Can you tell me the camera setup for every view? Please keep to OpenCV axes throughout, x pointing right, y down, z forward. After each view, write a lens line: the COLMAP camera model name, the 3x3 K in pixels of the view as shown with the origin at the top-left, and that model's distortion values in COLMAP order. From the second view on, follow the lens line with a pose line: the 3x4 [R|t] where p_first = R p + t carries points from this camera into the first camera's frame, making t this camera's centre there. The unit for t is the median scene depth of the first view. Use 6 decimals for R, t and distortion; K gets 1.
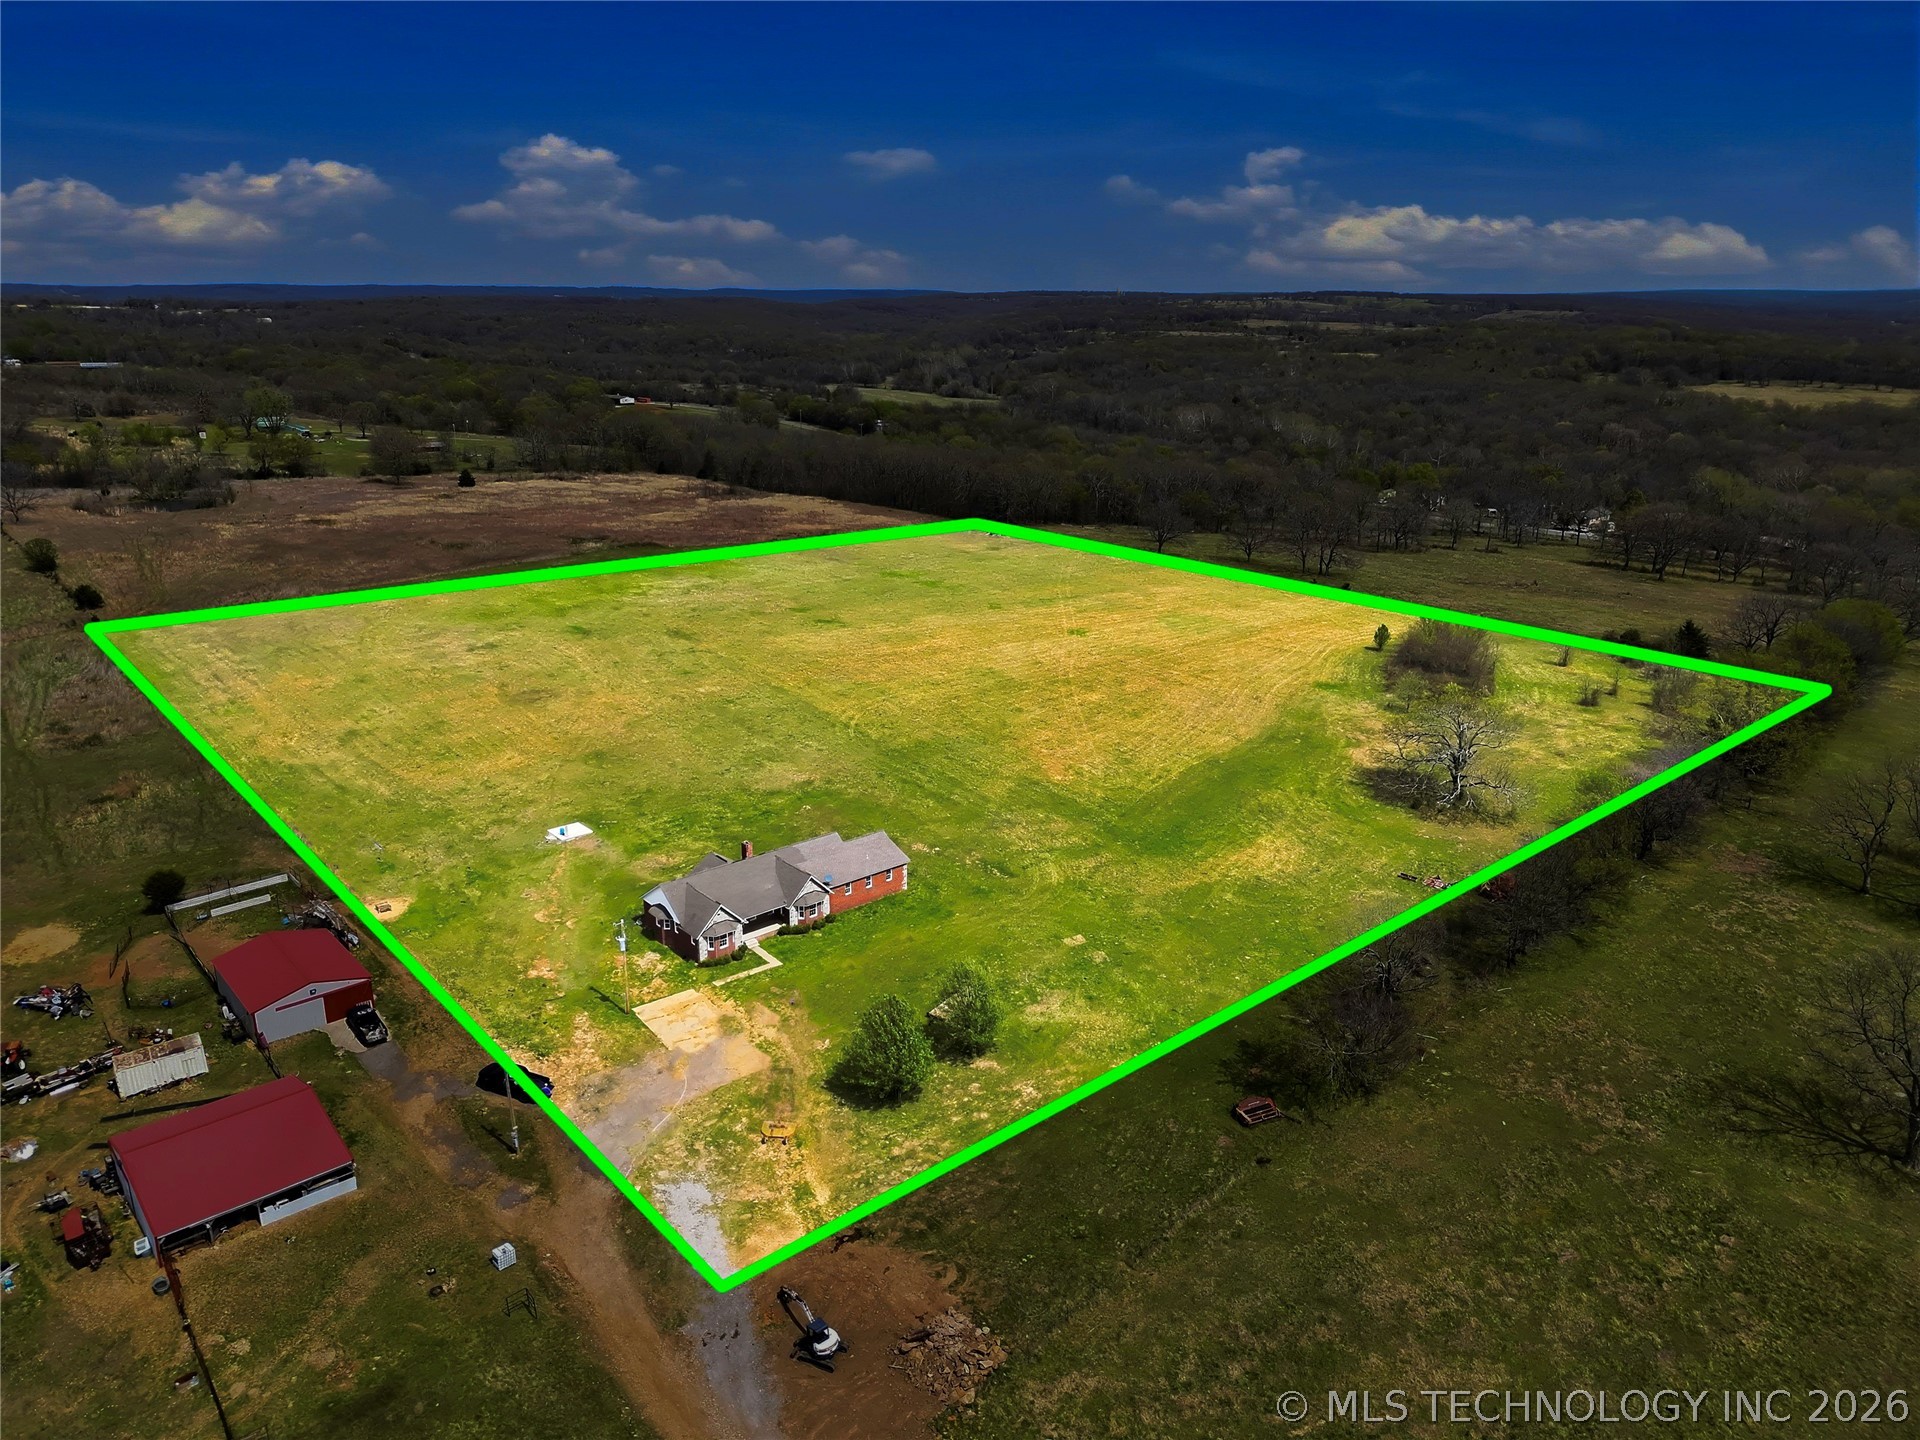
lens RADIAL K [[1337.7, 0, 962.7], [0, 1337.7, 718.0], [0, 0, 1]] dist [0.088581, -0.085568]
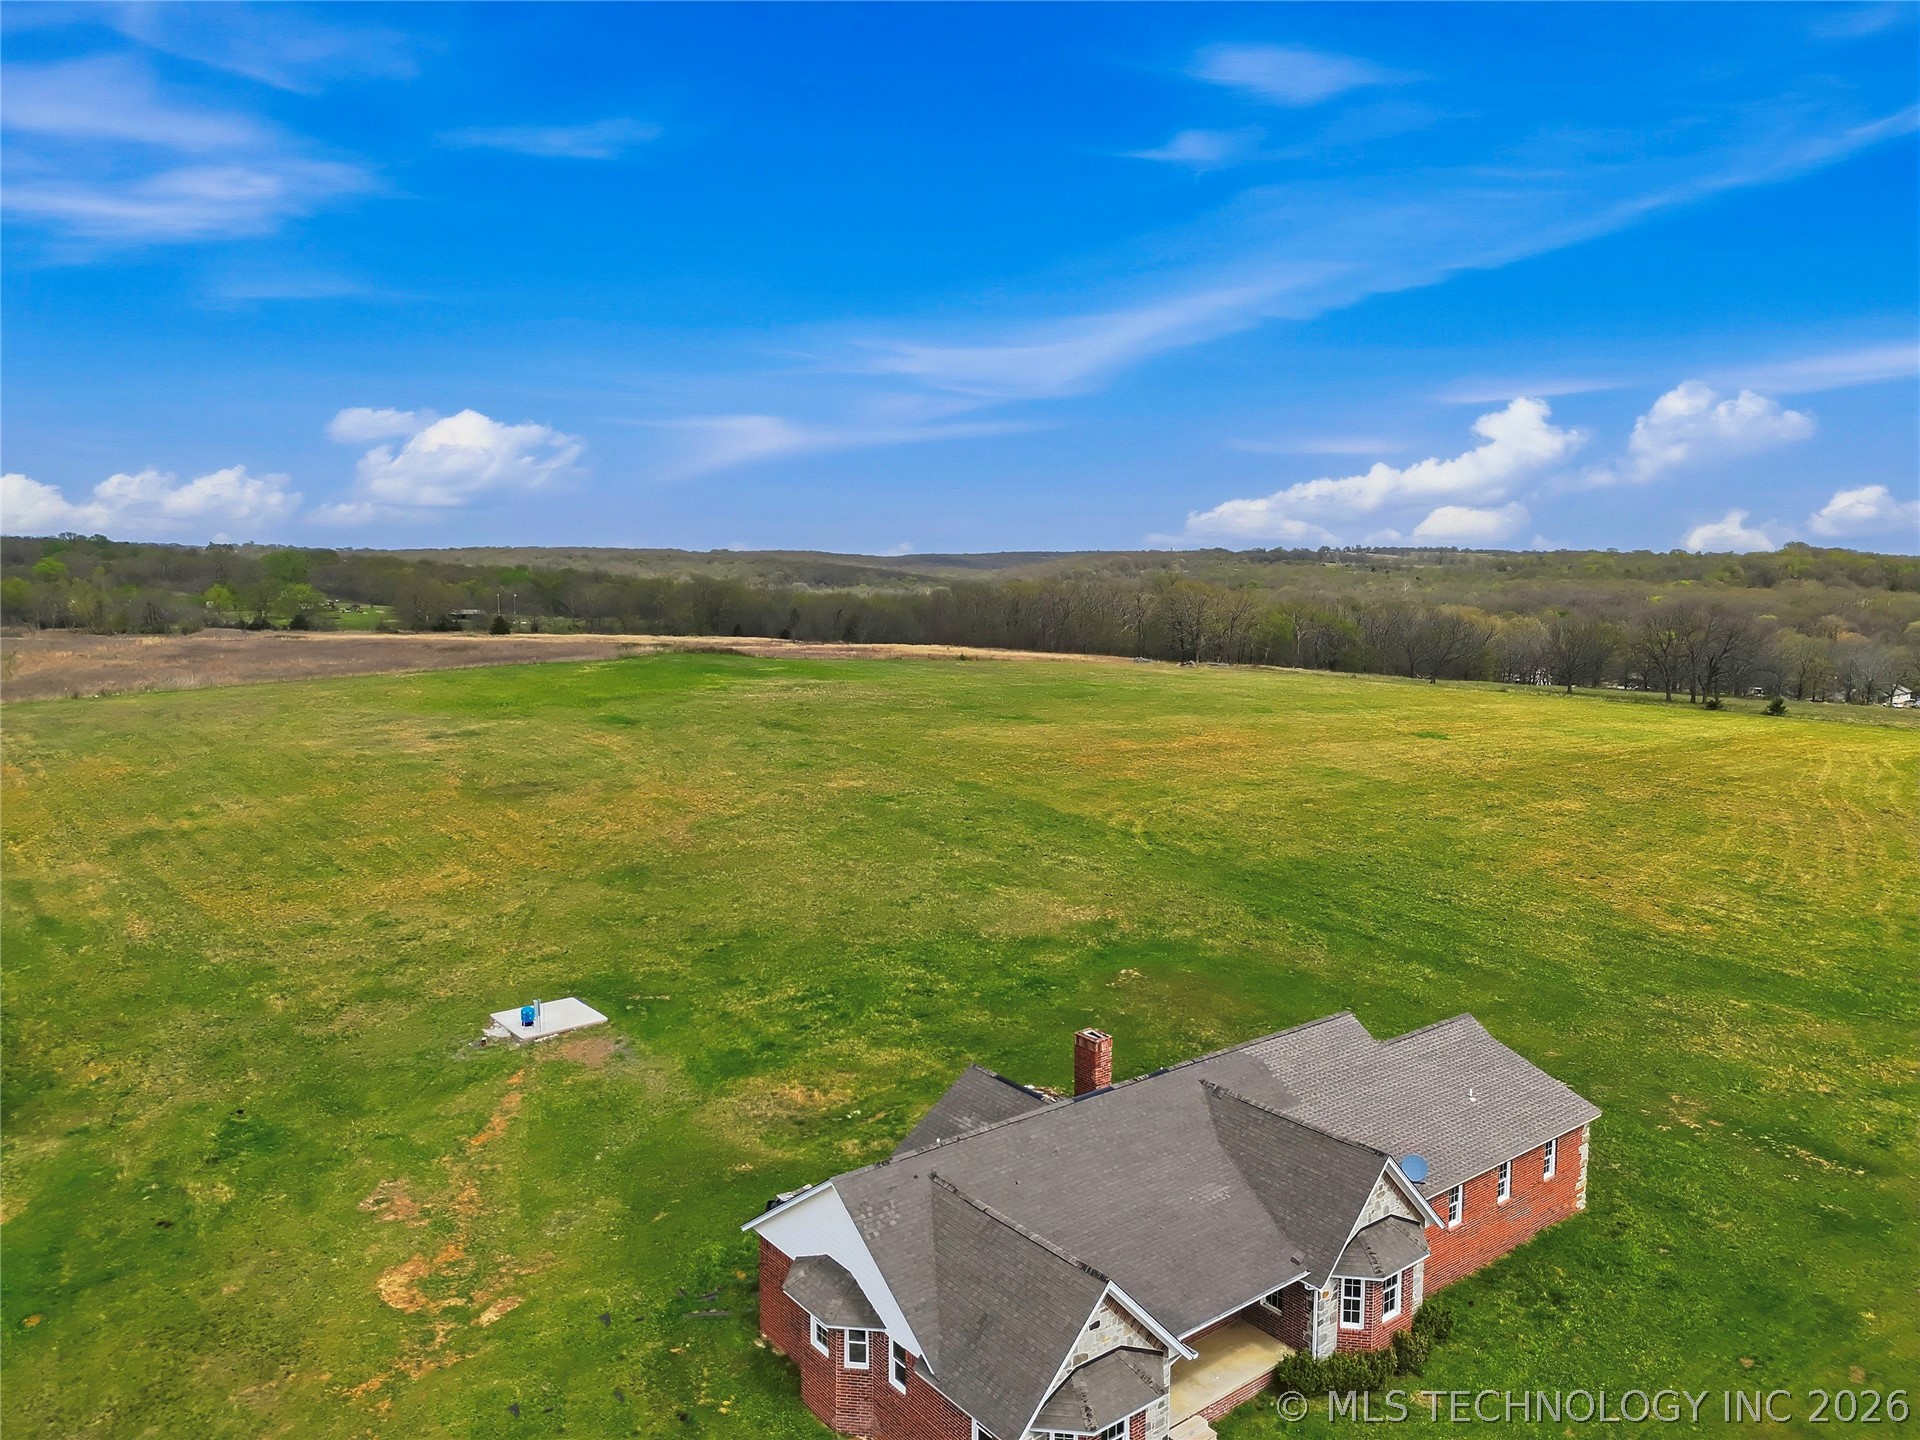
lens RADIAL K [[1337.7, 0, 962.7], [0, 1337.7, 718.0], [0, 0, 1]] dist [0.088581, -0.085568]
pose [[0.999294, 0.004412, -0.037312, -0.157265], [-0.011379, 0.981979, -0.188649, 0.070433], [0.035807, 0.188940, 0.981336, 0.601254]]
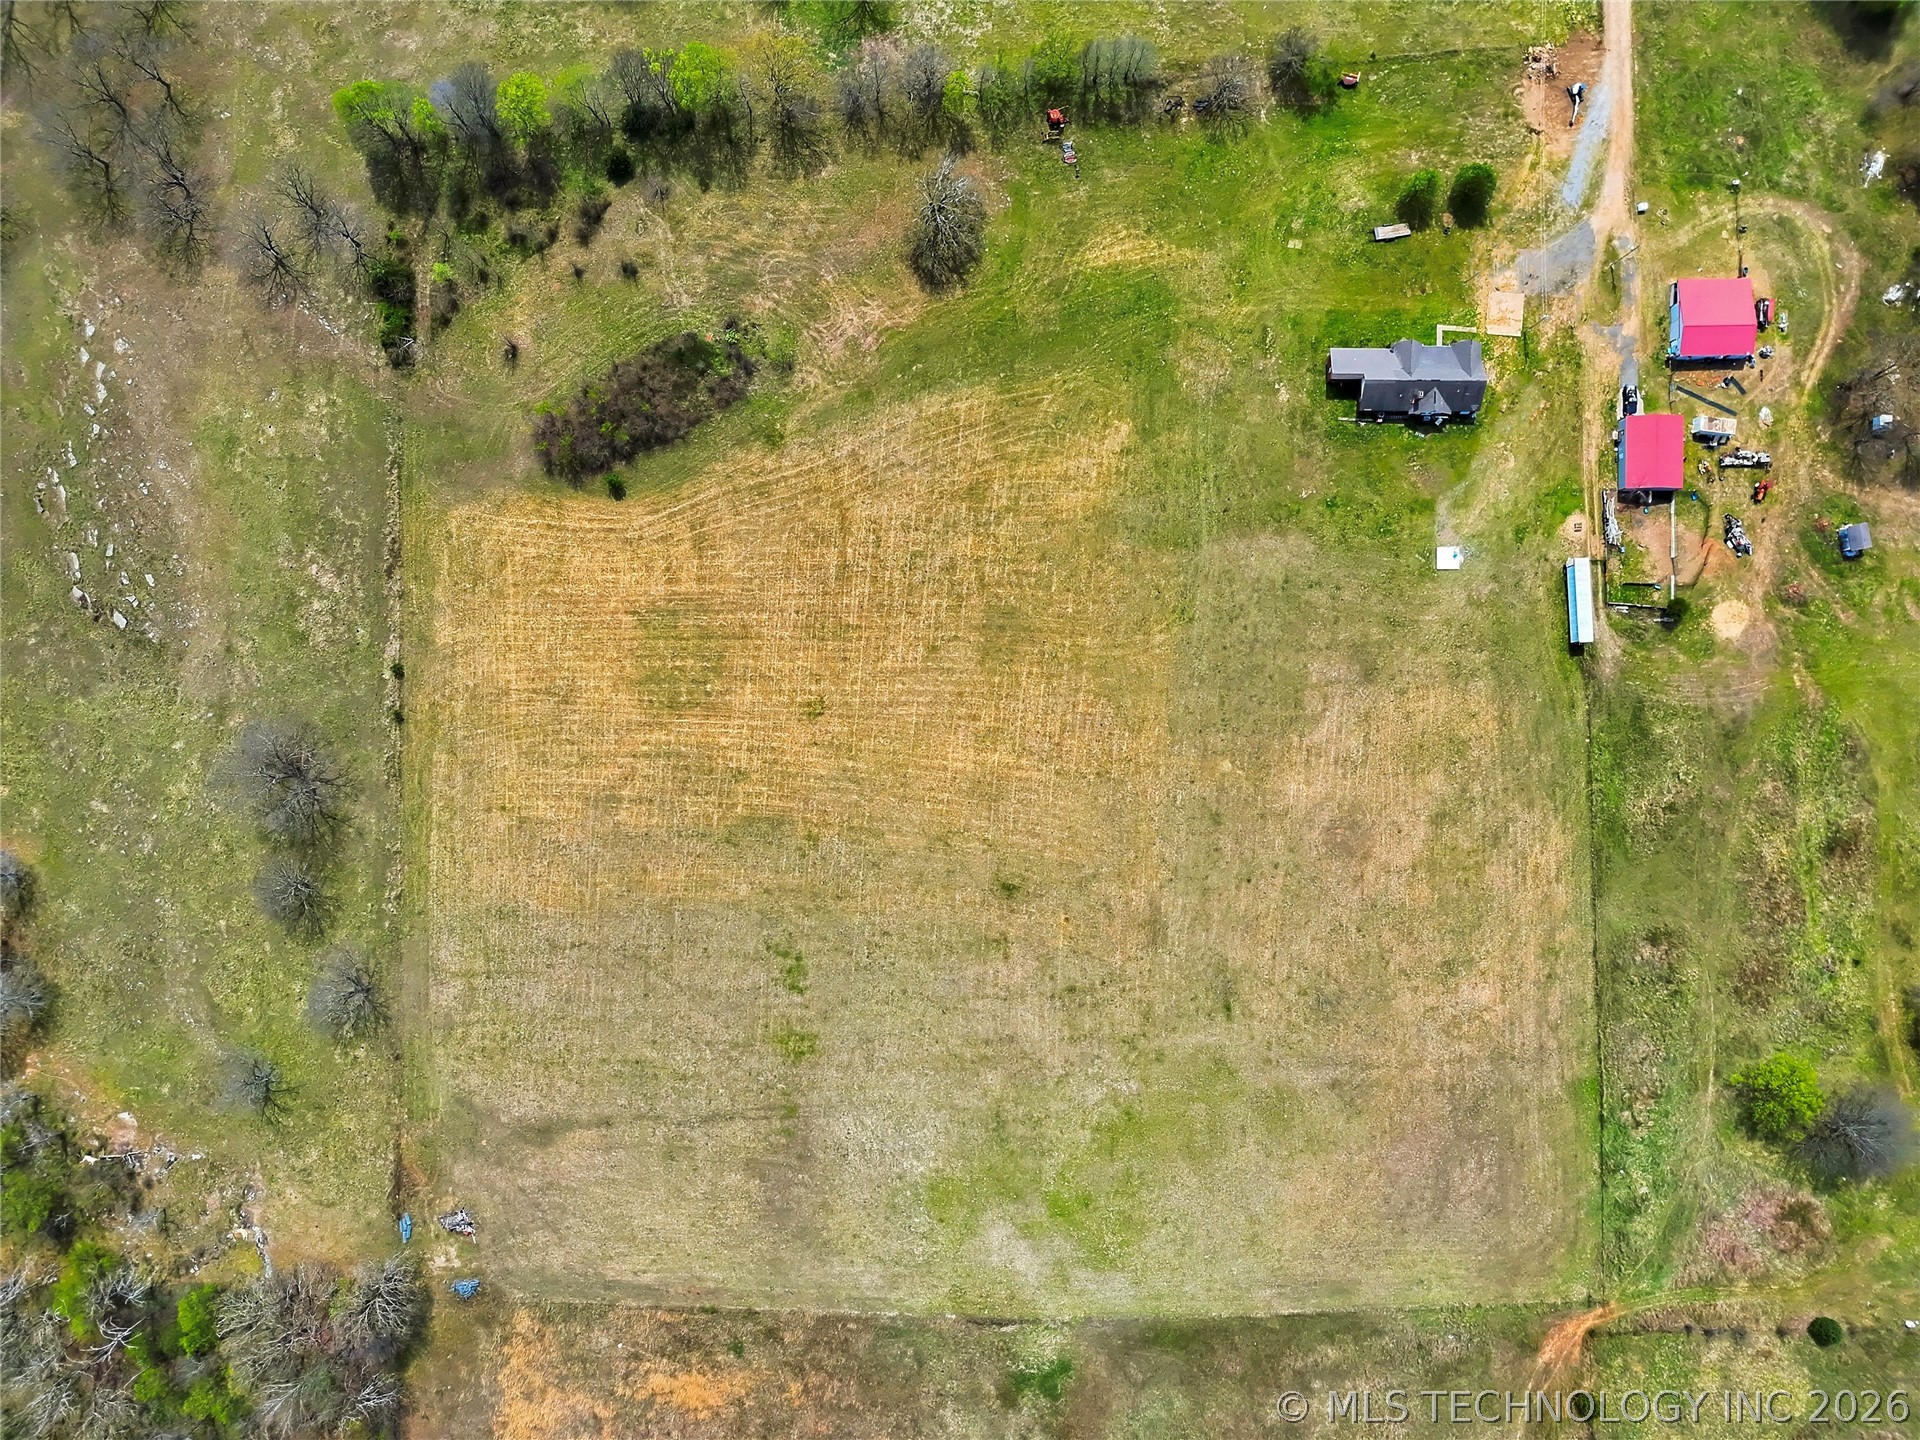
lens RADIAL K [[1337.7, 0, 962.7], [0, 1337.7, 718.0], [0, 0, 1]] dist [0.088581, -0.085568]
pose [[-0.753904, -0.656985, -0.000043, 0.002512], [0.192762, -0.221261, 0.955974, -1.491729], [-0.628070, 0.720704, 0.293451, 1.009316]]
